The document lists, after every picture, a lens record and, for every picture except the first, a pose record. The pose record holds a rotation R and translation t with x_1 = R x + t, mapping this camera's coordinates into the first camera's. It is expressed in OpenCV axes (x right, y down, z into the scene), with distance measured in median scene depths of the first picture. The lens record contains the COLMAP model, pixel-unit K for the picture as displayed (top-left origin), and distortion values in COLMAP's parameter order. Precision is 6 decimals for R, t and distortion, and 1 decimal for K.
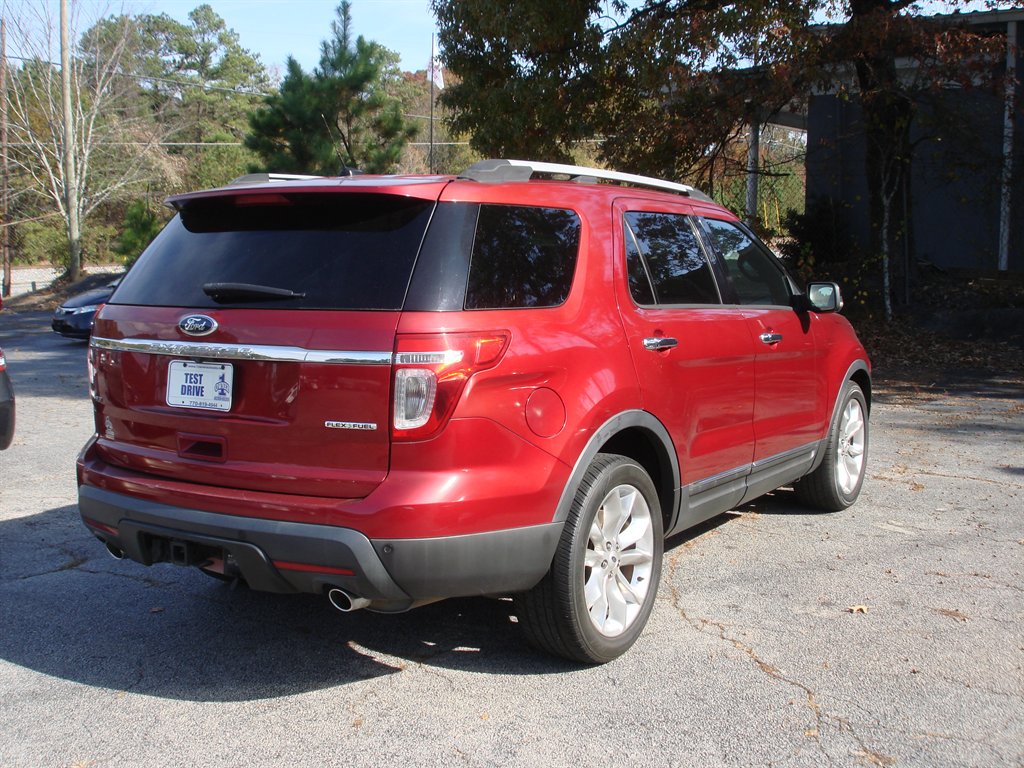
lens RADIAL K [[1140.1, 0, 515.7], [0, 1140.1, 414.7], [0, 0, 1]] dist [-0.082936, -0.087181]
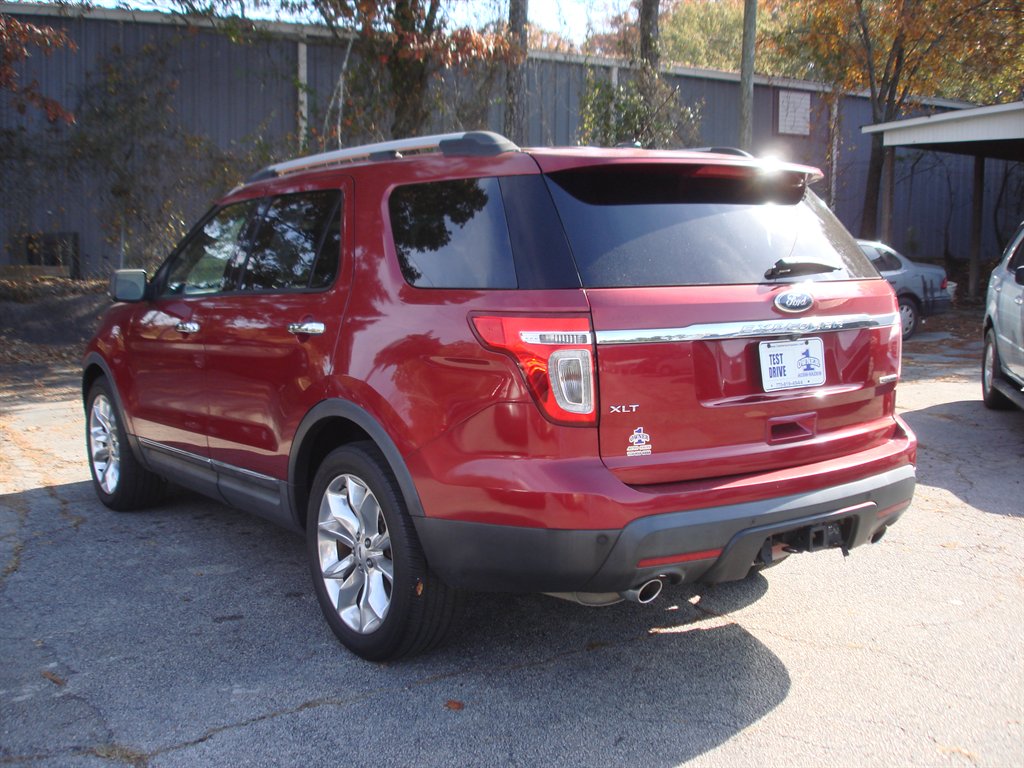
lens RADIAL K [[1140.1, 0, 515.7], [0, 1140.1, 414.7], [0, 0, 1]] dist [-0.082936, -0.087181]
pose [[0.367143, -0.135954, 0.920175, -1.237243], [0.135580, 0.986517, 0.091660, -0.101970], [-0.920230, 0.091105, 0.380626, 0.842213]]
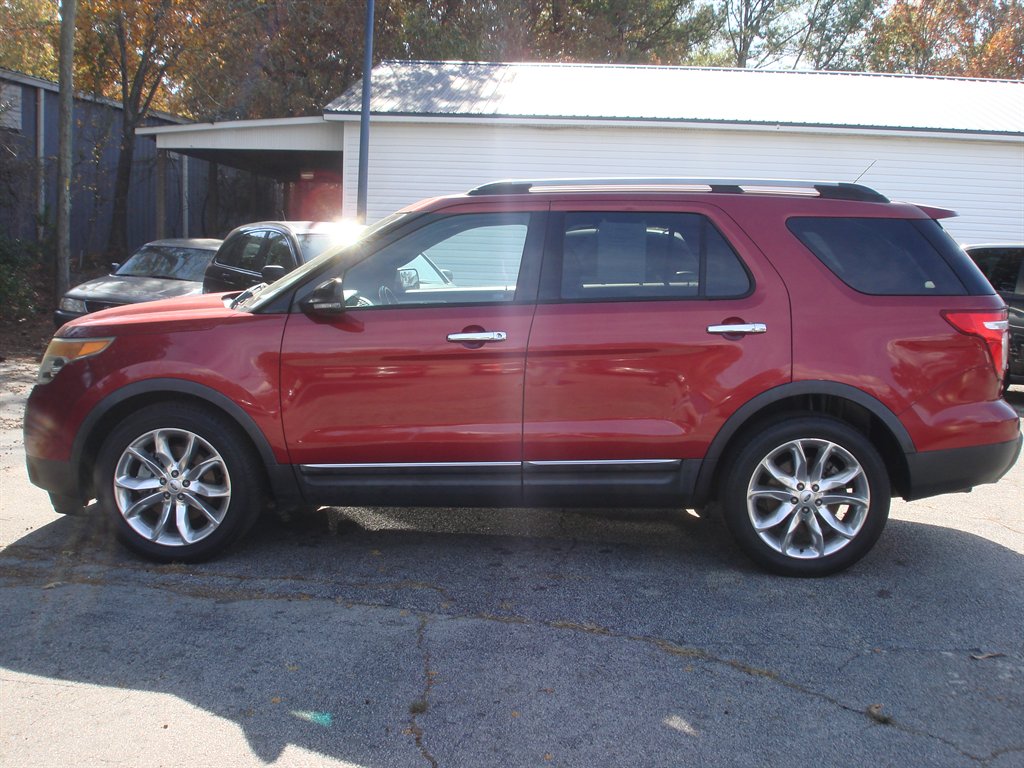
lens RADIAL K [[1179.2, 0, 472.2], [0, 1179.2, 383.2], [0, 0, 1]] dist [-0.105230, -0.019884]
pose [[-0.480192, -0.103369, 0.871051, -1.207487], [0.111692, 0.977743, 0.177604, -0.354813], [-0.870023, 0.182574, -0.457959, 2.565831]]
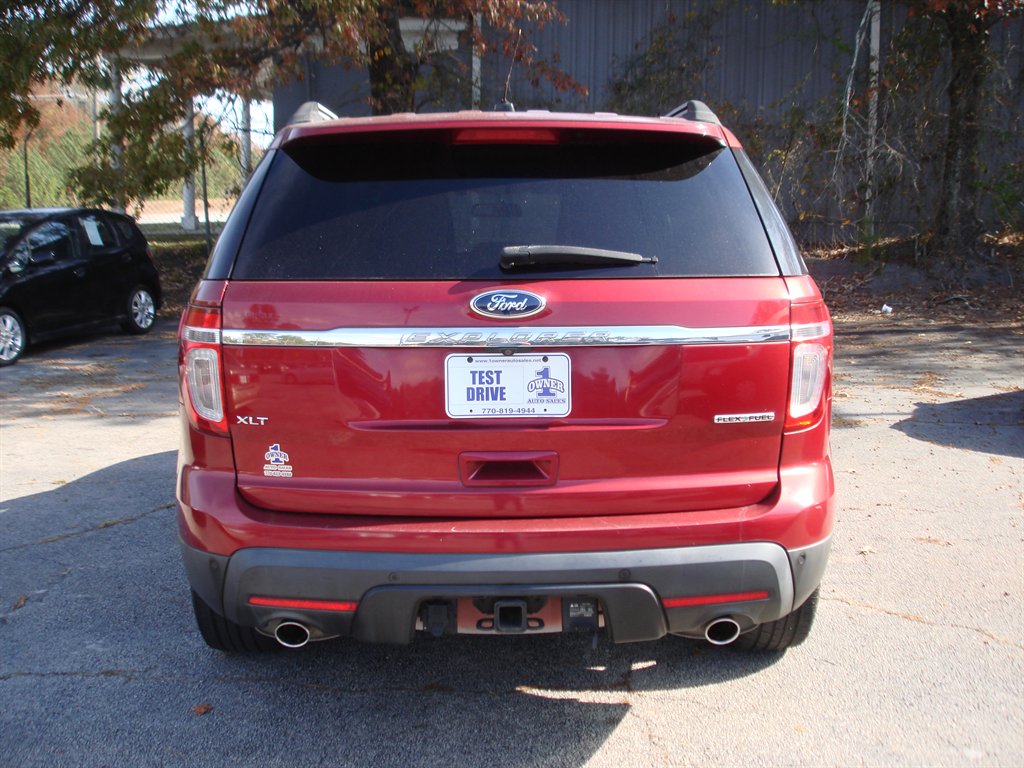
lens RADIAL K [[1140.1, 0, 515.7], [0, 1140.1, 414.7], [0, 0, 1]] dist [-0.082936, -0.087181]
pose [[0.834460, -0.096221, 0.542602, -0.668322], [0.079736, 0.995359, 0.053884, -0.045949], [-0.545269, -0.001700, 0.838260, 0.372282]]
